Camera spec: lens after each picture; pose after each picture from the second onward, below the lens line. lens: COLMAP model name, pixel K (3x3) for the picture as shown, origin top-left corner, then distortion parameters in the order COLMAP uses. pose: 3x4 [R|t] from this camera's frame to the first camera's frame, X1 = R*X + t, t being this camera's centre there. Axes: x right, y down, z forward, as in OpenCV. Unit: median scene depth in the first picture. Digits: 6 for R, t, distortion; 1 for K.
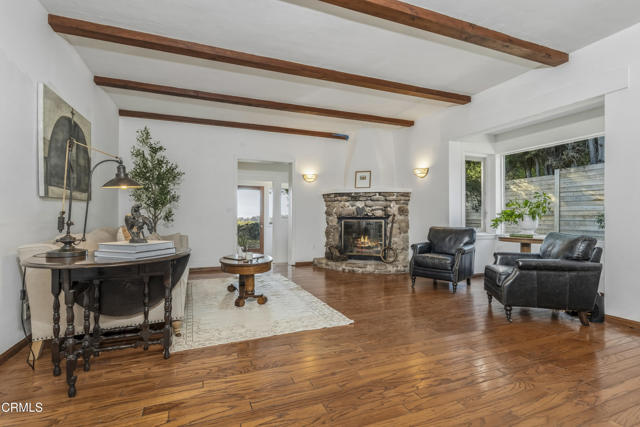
lens RADIAL K [[306.8, 0, 320.0], [0, 306.8, 213.5], [0, 0, 1]] dist [-0.000450, -0.000194]
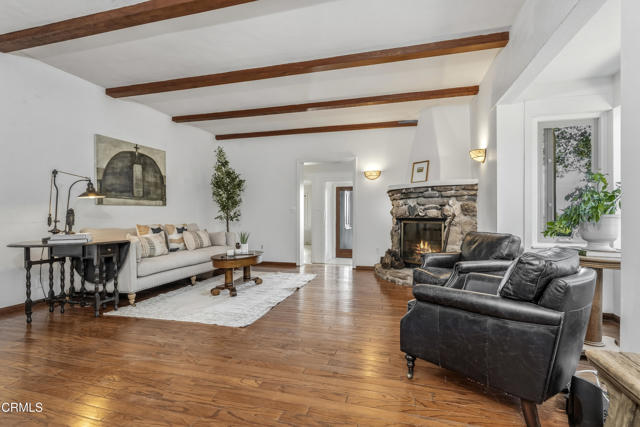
lens RADIAL K [[313.8, 0, 320.0], [0, 313.8, 213.5], [0, 0, 1]] dist [0.004013, 0.000494]
pose [[0.791607, -0.005044, -0.611010, 0.456072], [0.004410, 0.999987, -0.002541, 0.000915], [0.611015, -0.000683, 0.791619, 0.182068]]
